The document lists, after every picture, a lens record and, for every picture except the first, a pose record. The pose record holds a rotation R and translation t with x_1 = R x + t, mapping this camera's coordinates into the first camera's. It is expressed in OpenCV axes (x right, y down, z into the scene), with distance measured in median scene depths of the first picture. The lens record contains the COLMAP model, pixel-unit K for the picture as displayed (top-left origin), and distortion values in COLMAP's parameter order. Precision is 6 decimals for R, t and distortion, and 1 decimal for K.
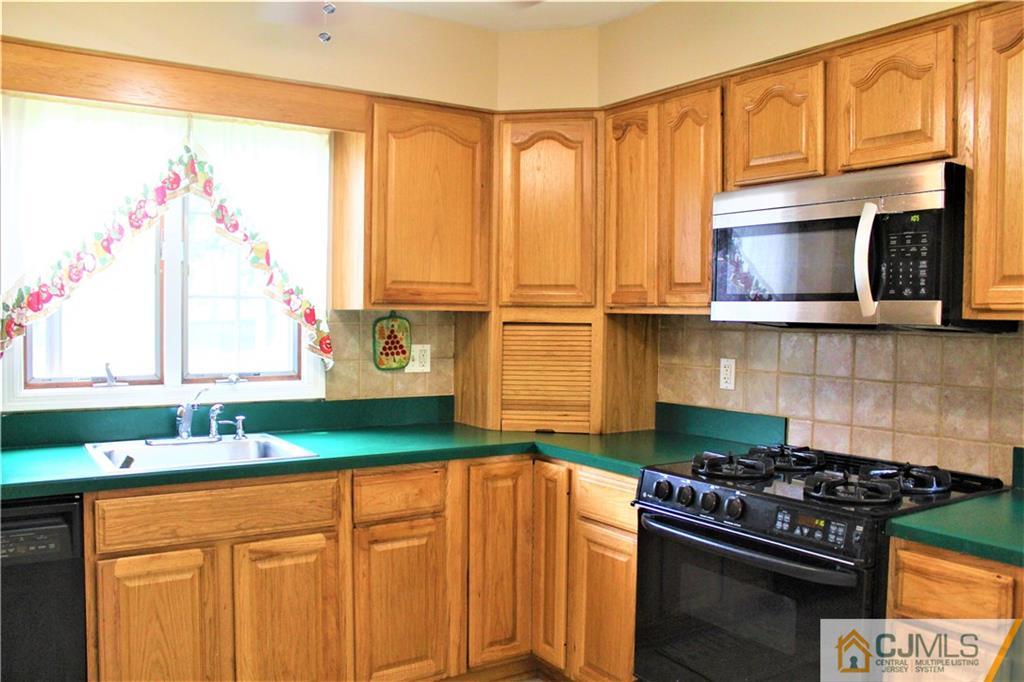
lens RADIAL K [[843.7, 0, 491.2], [0, 843.7, 337.1], [0, 0, 1]] dist [-0.177536, 0.166019]
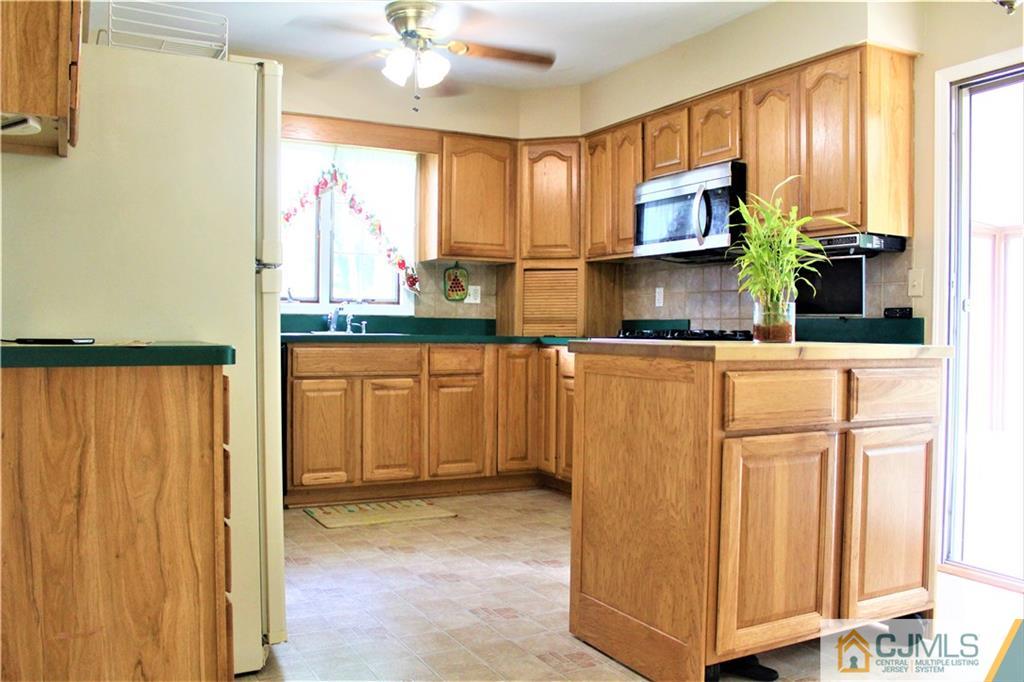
lens RADIAL K [[843.7, 0, 491.2], [0, 843.7, 337.1], [0, 0, 1]] dist [-0.177536, 0.166019]
pose [[0.994581, 0.000295, -0.103968, 0.133801], [-0.002484, 0.999778, -0.020928, 0.163827], [0.103939, 0.021073, 0.994360, -0.678077]]
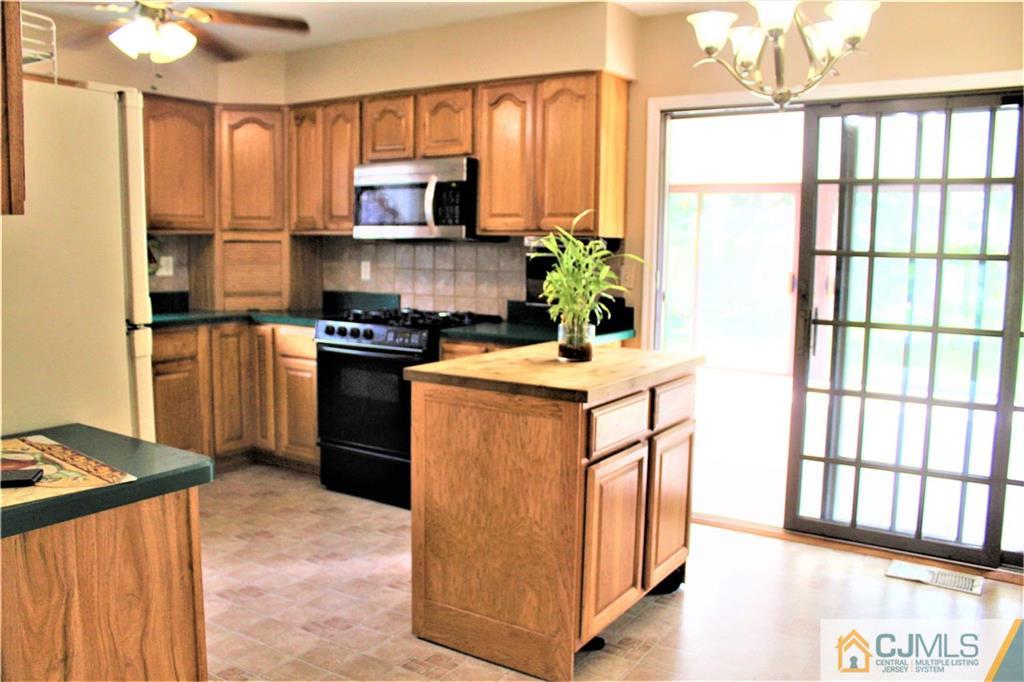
lens RADIAL K [[843.7, 0, 491.2], [0, 843.7, 337.1], [0, 0, 1]] dist [-0.177536, 0.166019]
pose [[0.920443, -0.043360, 0.388464, -0.148446], [0.009911, 0.996098, 0.087700, 0.033451], [-0.390750, -0.076873, 0.917281, -0.672626]]
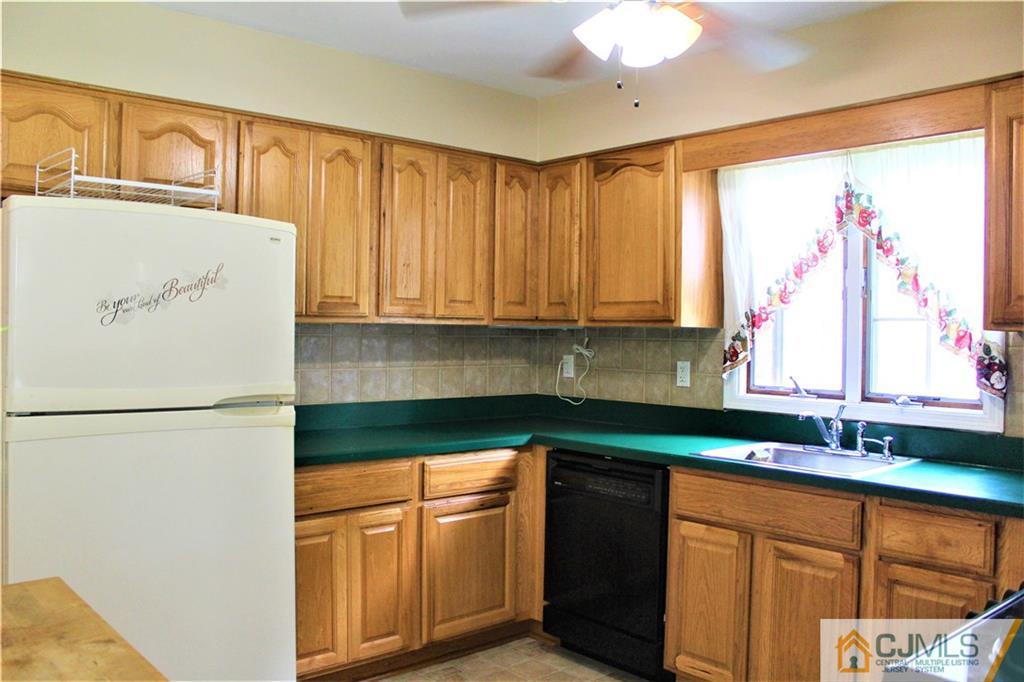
lens RADIAL K [[843.7, 0, 491.2], [0, 843.7, 337.1], [0, 0, 1]] dist [-0.177536, 0.166019]
pose [[0.135734, -0.000096, -0.990745, 0.623454], [-0.043248, 0.999046, -0.006022, 0.000917], [0.989801, 0.043665, 0.135600, 0.387744]]
